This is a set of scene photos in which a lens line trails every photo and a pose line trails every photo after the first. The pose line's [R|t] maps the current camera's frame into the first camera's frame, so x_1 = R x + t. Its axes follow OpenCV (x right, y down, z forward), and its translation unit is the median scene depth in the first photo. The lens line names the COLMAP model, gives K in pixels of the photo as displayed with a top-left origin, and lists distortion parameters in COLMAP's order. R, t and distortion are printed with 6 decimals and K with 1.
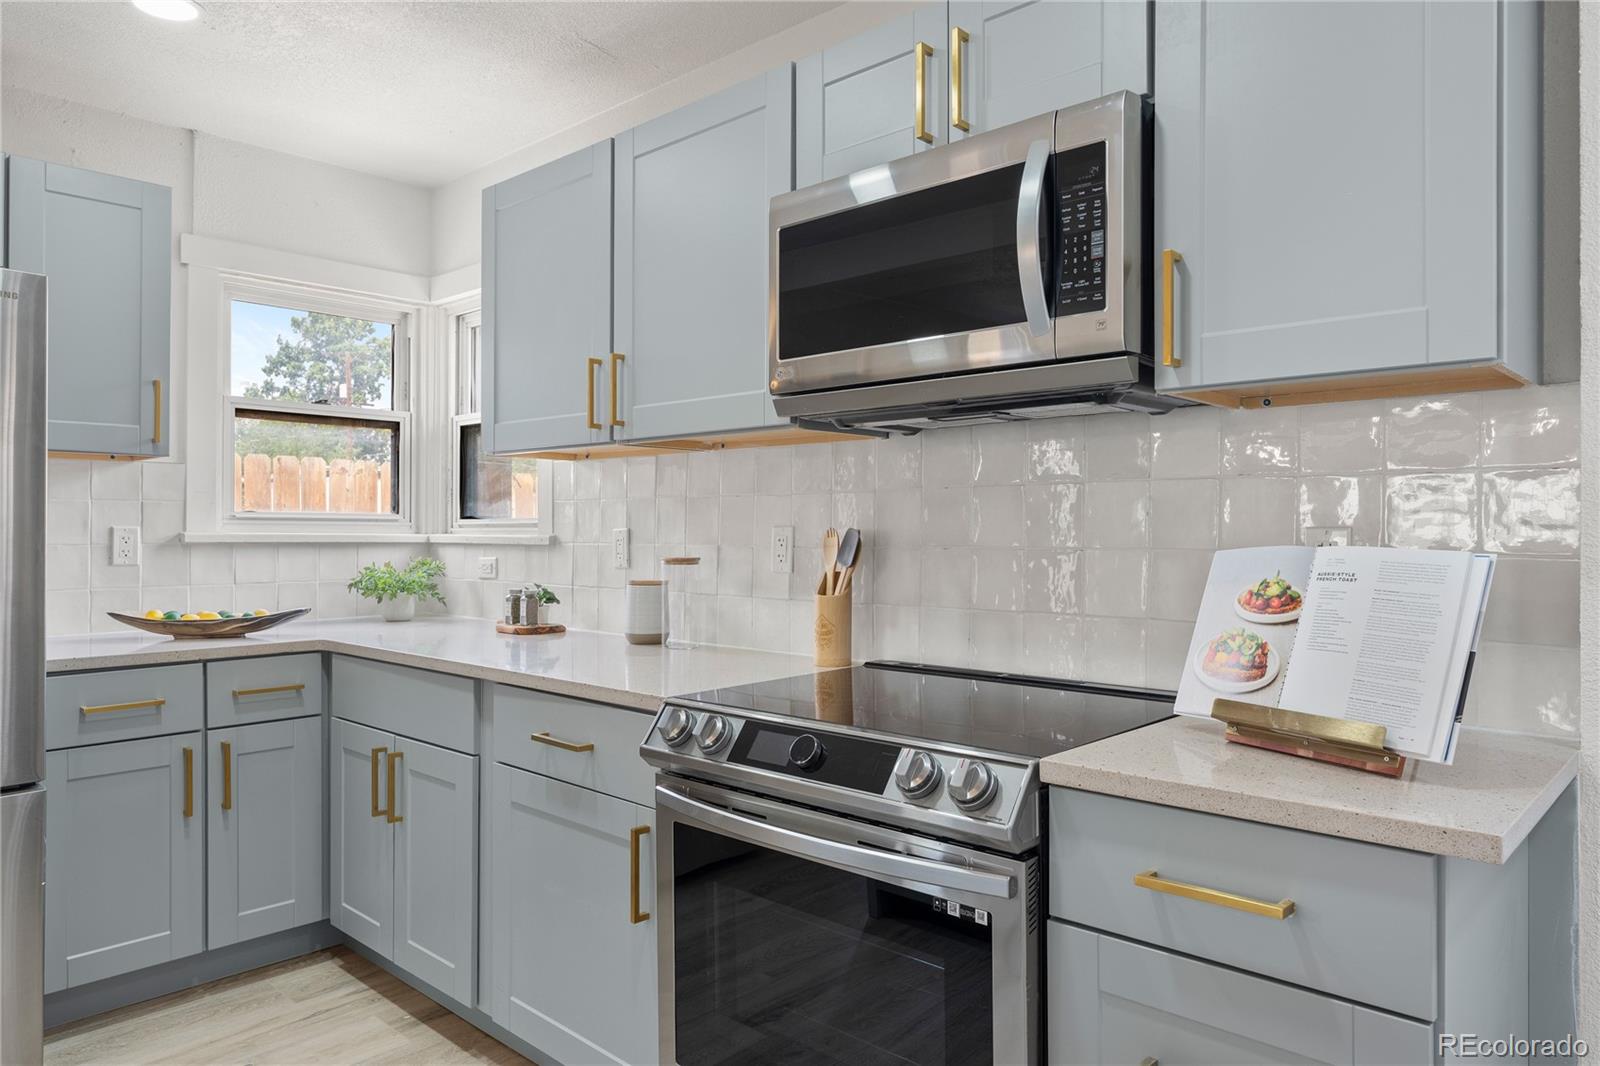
lens RADIAL K [[1071.2, 0, 791.6], [0, 1071.2, 524.5], [0, 0, 1]] dist [0.009256, -0.003941]
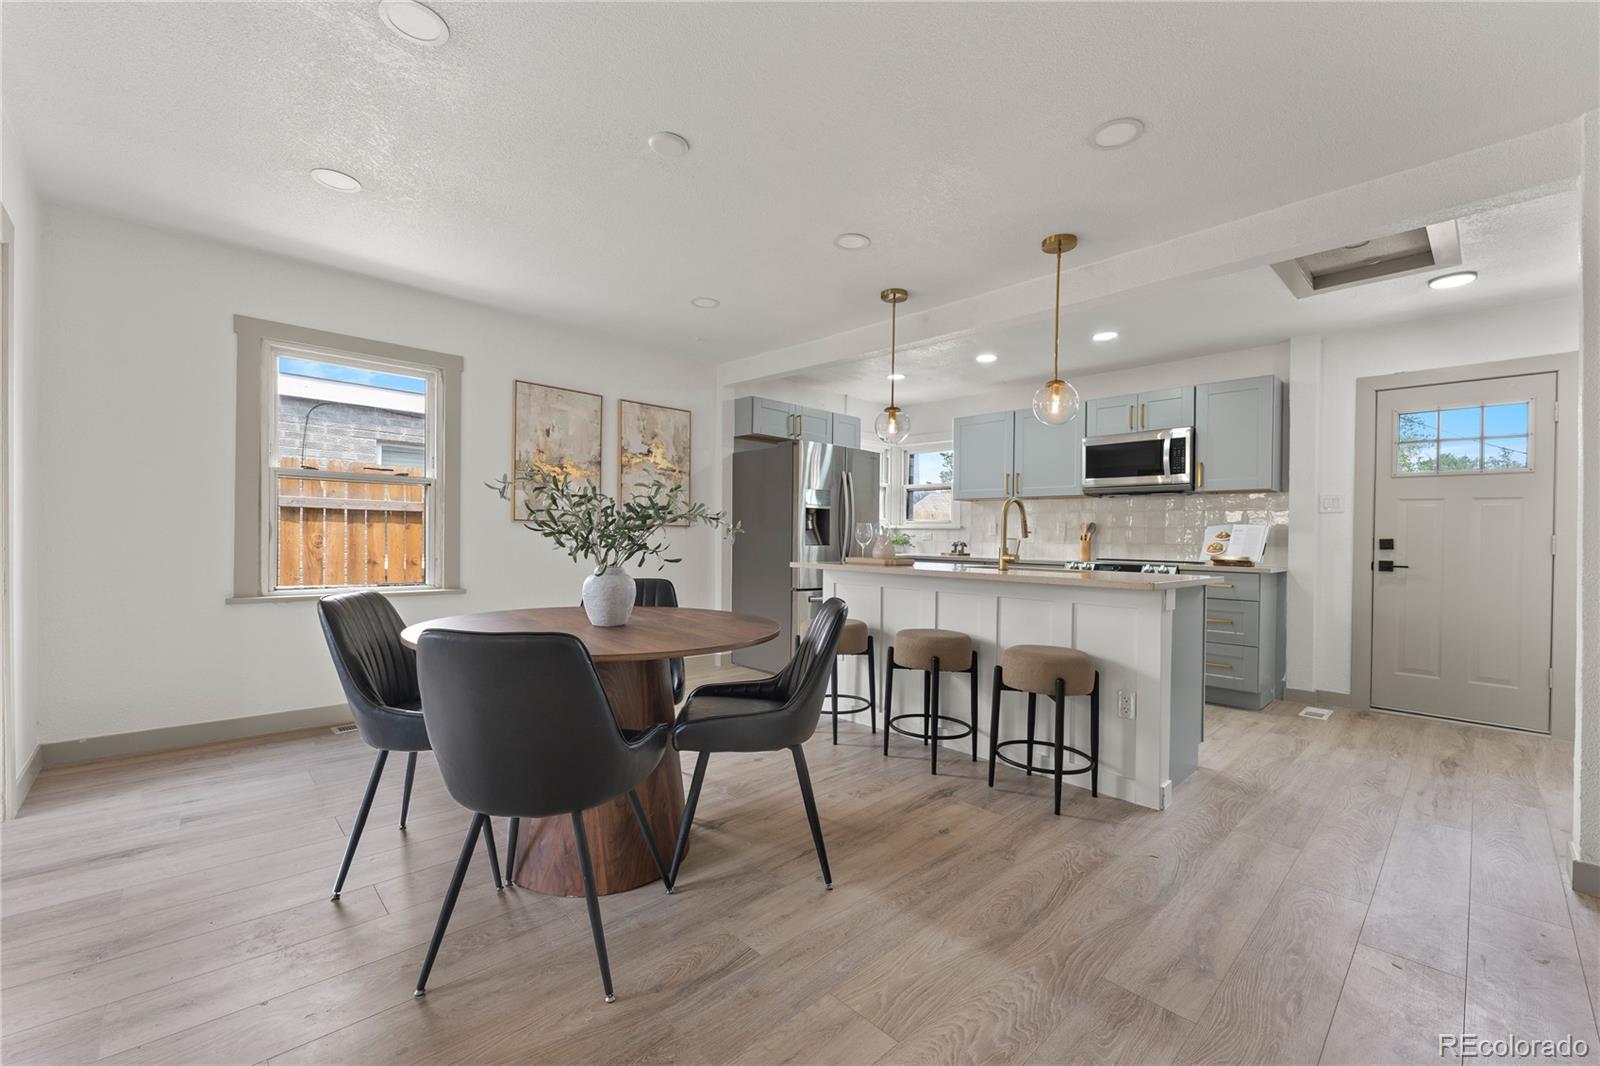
lens RADIAL K [[639.7, 0, 810.9], [0, 639.7, 536.4], [0, 0, 1]] dist [0.003185, -0.000828]
pose [[0.998954, 0.016733, -0.042554, -0.819492], [-0.016563, 0.999853, 0.004333, 0.057521], [0.042620, -0.003624, 0.999085, -1.252154]]
